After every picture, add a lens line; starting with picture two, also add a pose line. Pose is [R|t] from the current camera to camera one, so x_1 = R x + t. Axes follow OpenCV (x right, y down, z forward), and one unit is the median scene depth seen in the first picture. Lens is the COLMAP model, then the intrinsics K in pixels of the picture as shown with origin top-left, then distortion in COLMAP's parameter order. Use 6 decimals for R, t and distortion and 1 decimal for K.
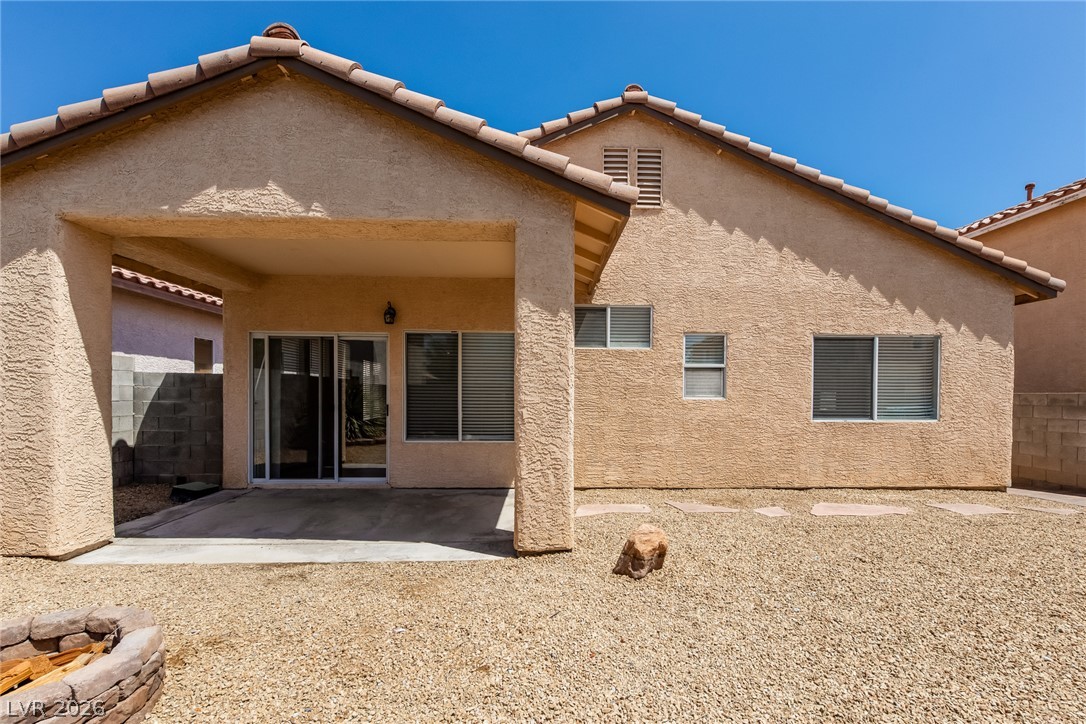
lens RADIAL K [[439.4, 0, 543.0], [0, 439.4, 359.1], [0, 0, 1]] dist [-0.014950, -0.000860]
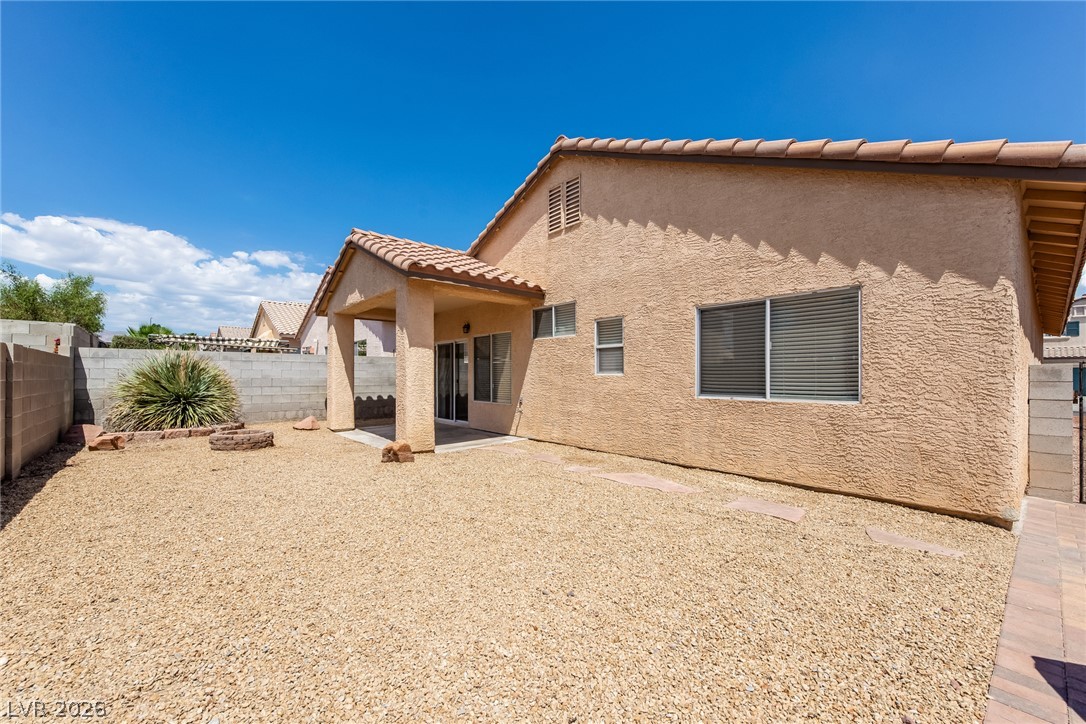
lens RADIAL K [[439.4, 0, 543.0], [0, 439.4, 359.1], [0, 0, 1]] dist [-0.014950, -0.000860]
pose [[0.634392, -0.037624, -0.772096, 1.143318], [0.013057, 0.999194, -0.037962, 0.090503], [0.772902, 0.014002, 0.634371, 0.131801]]
